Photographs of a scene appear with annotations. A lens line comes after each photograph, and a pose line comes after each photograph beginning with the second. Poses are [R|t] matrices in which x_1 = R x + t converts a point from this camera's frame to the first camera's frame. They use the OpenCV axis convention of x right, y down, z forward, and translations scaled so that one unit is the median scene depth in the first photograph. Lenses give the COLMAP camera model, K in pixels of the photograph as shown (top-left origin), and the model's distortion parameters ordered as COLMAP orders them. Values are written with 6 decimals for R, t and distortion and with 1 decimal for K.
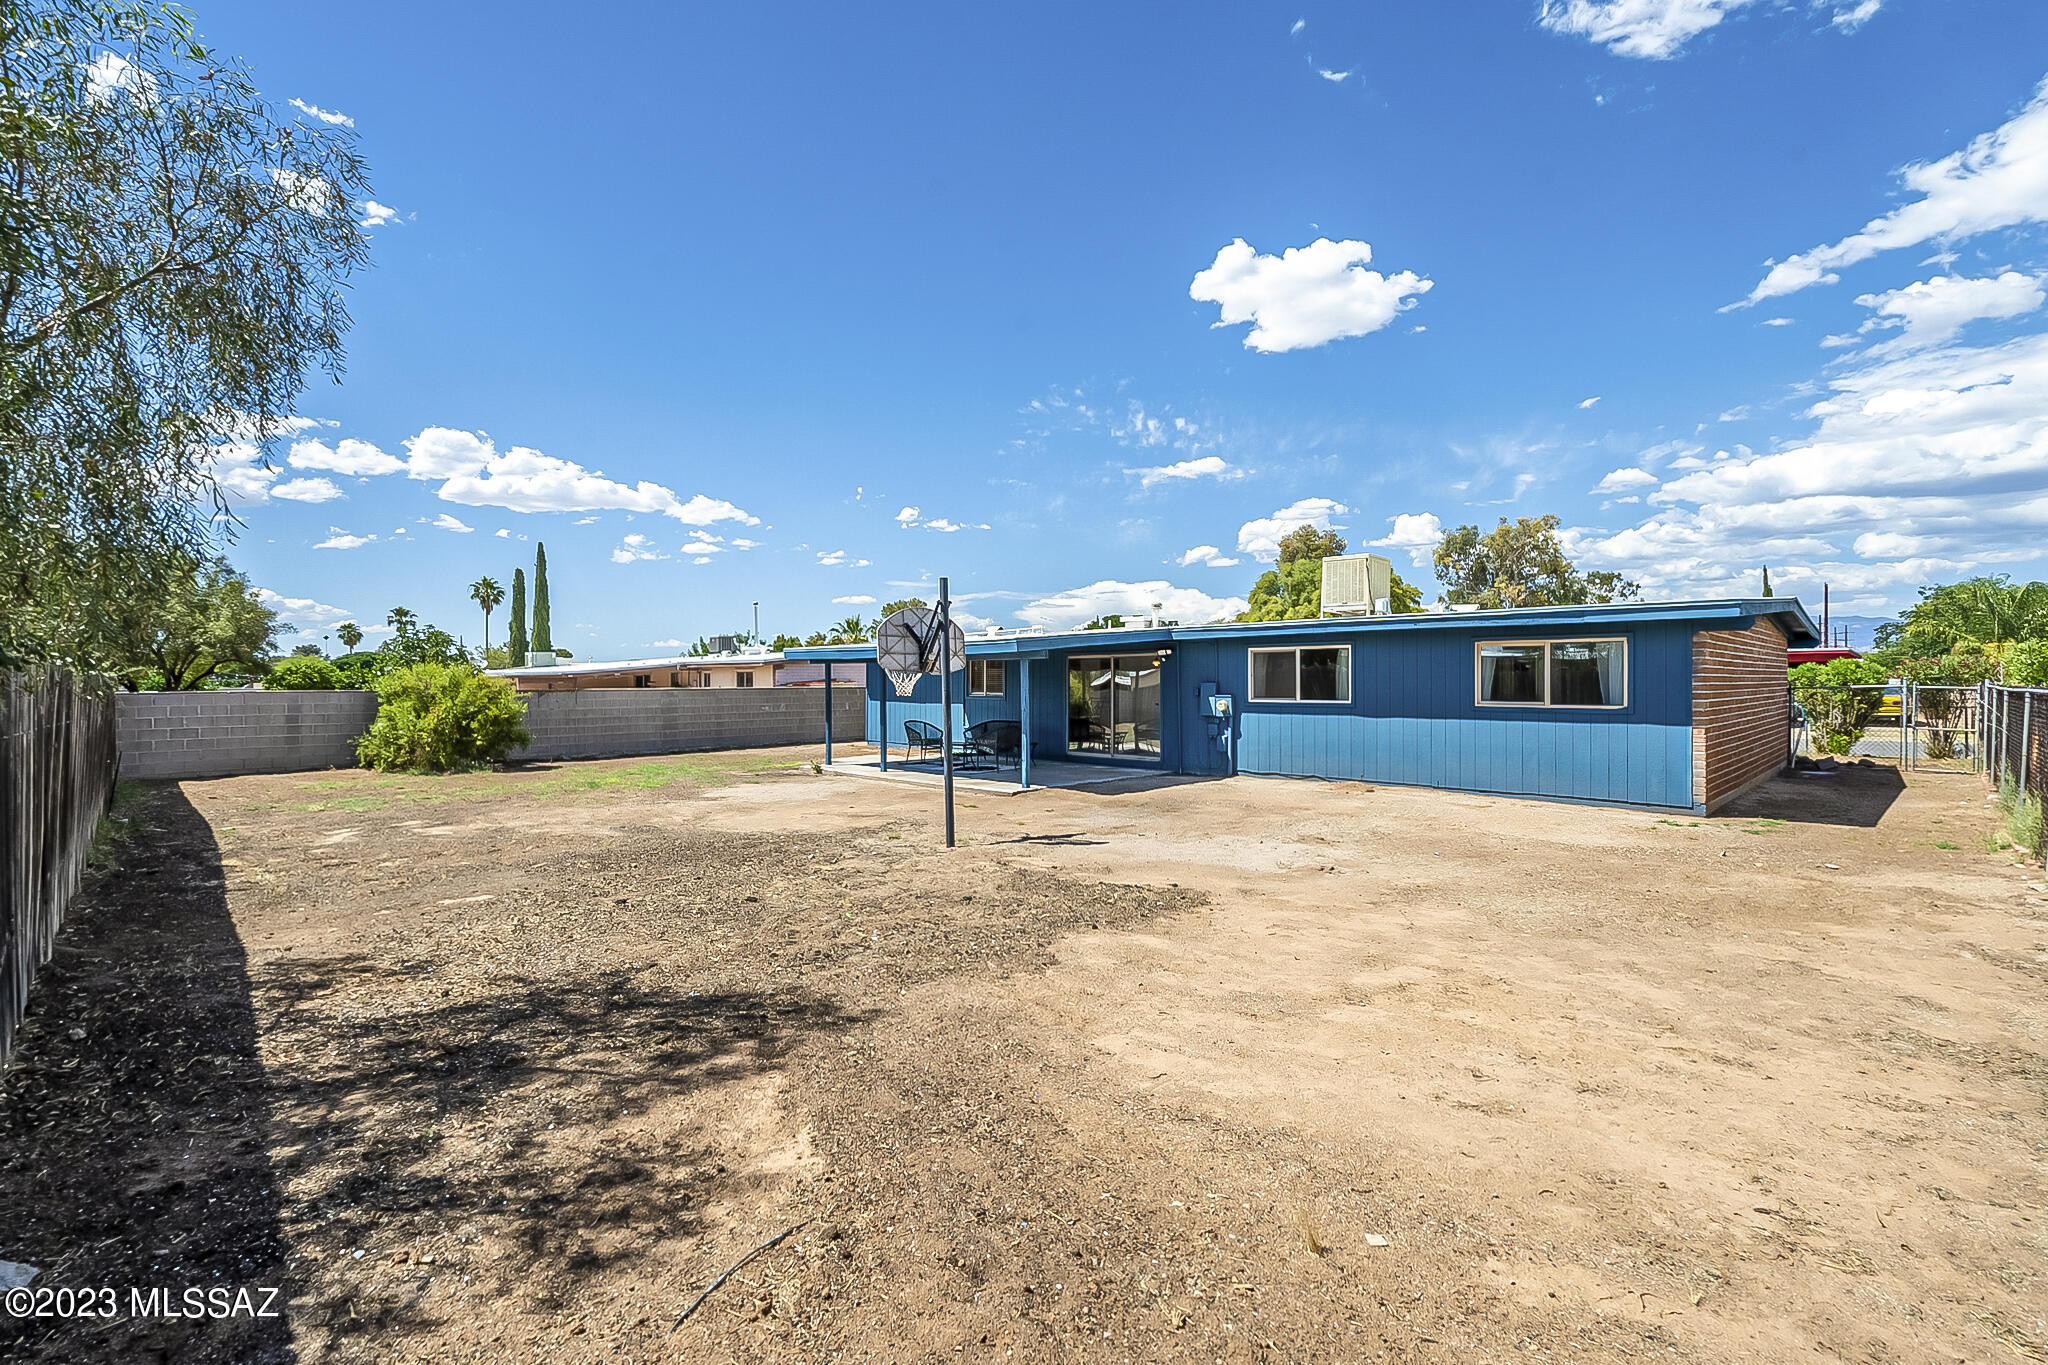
lens RADIAL K [[912.7, 0, 1024.0], [0, 912.7, 682.5], [0, 0, 1]] dist [0.000305, 0.000150]
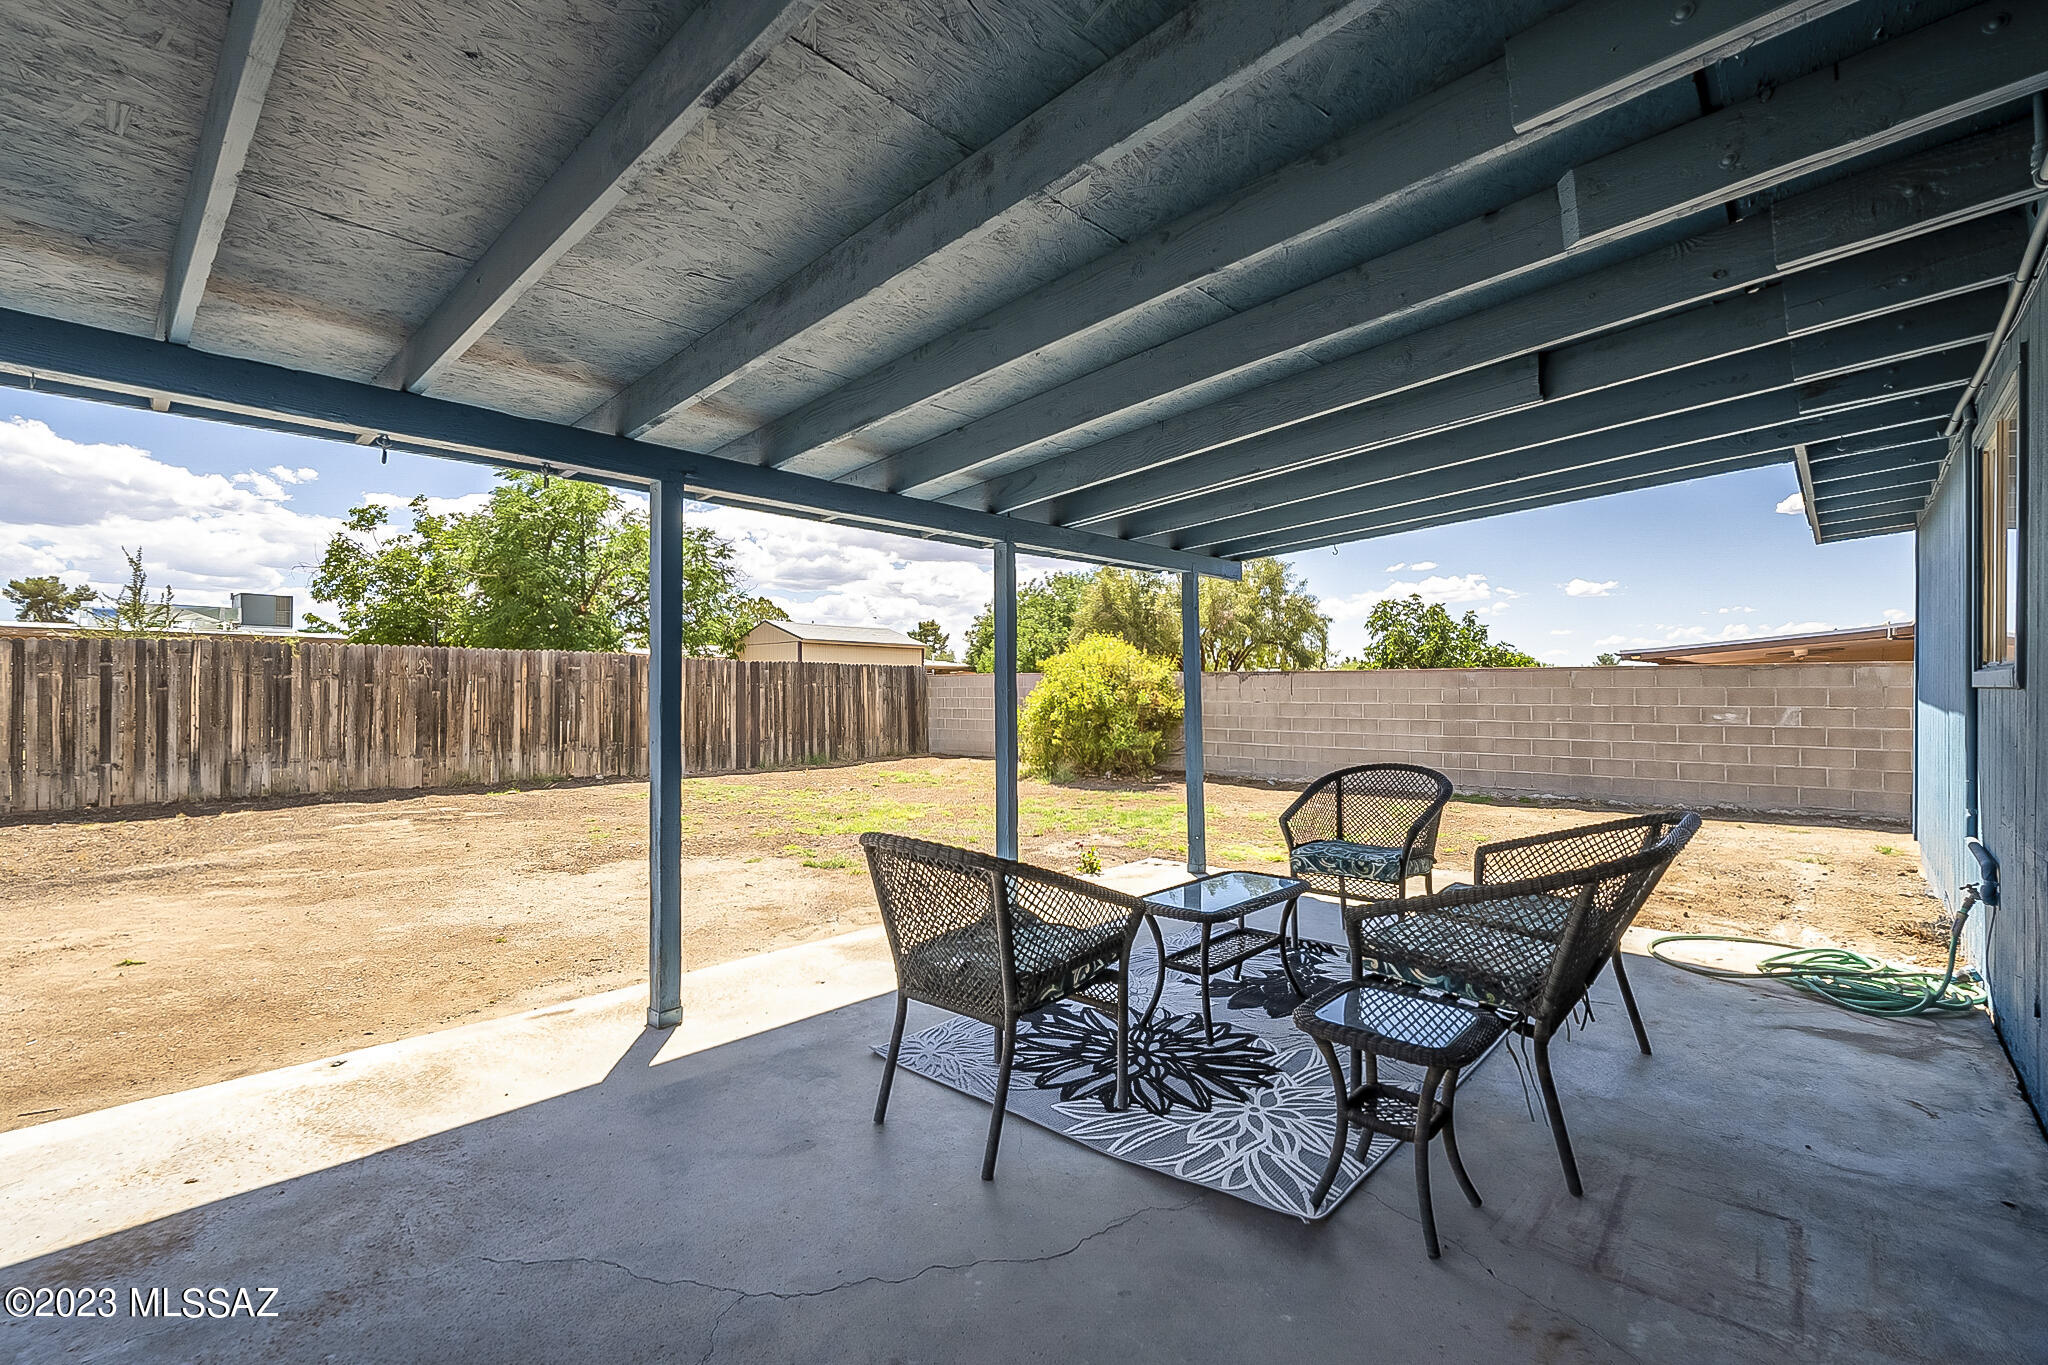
lens RADIAL K [[912.7, 0, 1024.0], [0, 912.7, 682.5], [0, 0, 1]] dist [0.000305, 0.000150]
pose [[0.058708, -0.003985, -0.998267, 0.102786], [-0.003150, 0.999986, -0.004177, 0.018266], [0.998270, 0.003390, 0.058695, 0.770254]]
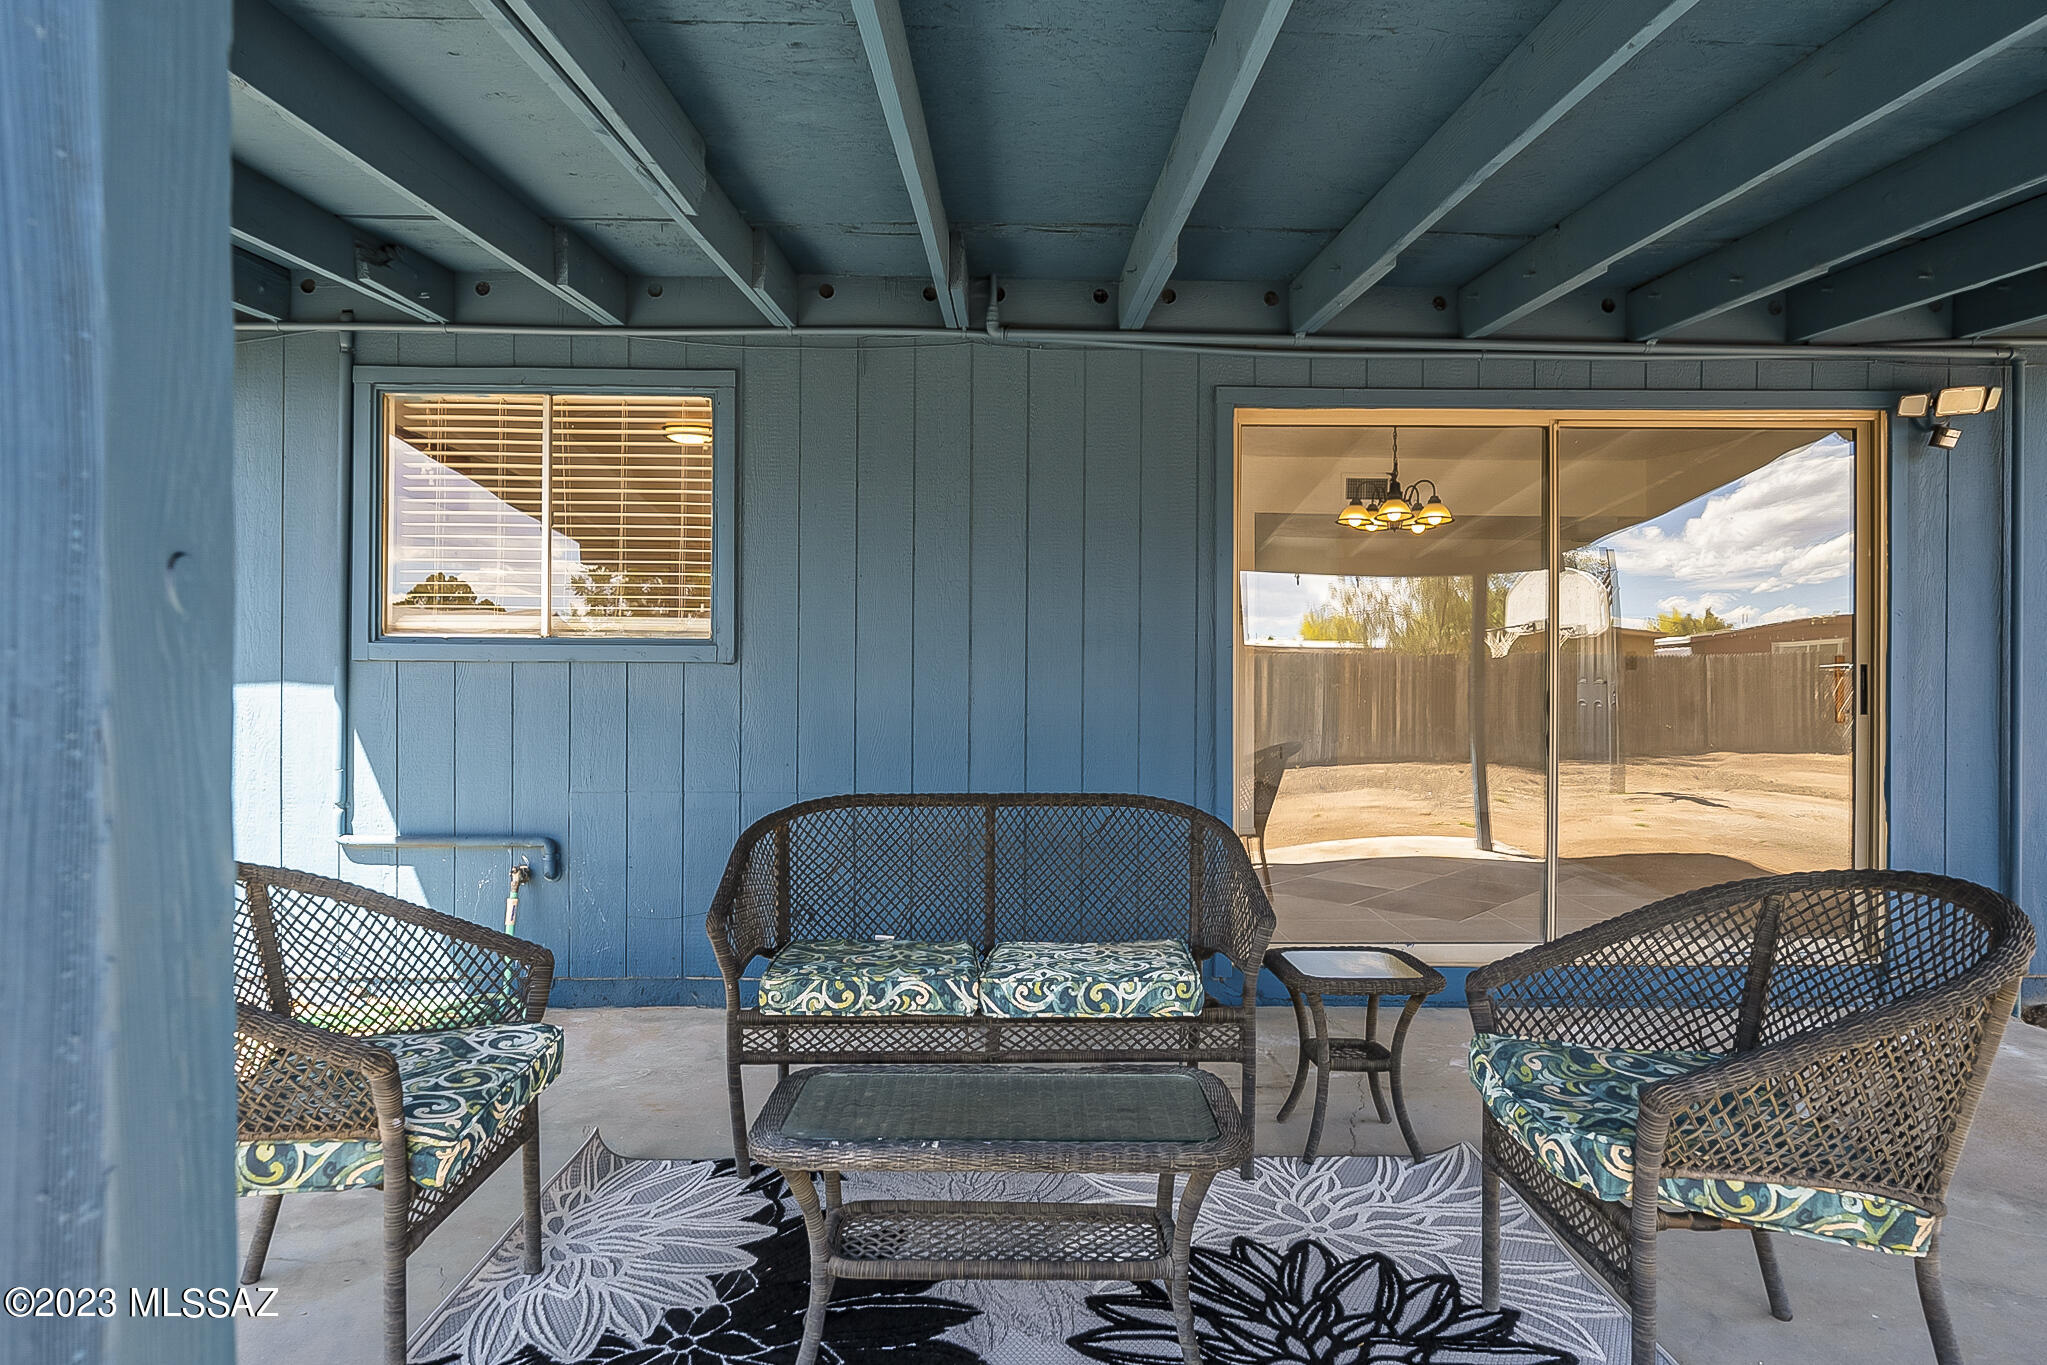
lens RADIAL K [[1158.6, 0, 1023.5], [0, 1158.6, 682.5], [0, 0, 1]] dist [-0.031516, 0.000001]
pose [[0.673875, 0.002431, 0.738842, -0.089790], [0.004445, 0.999963, -0.007343, 0.022680], [-0.738832, 0.008232, 0.673839, 0.756896]]
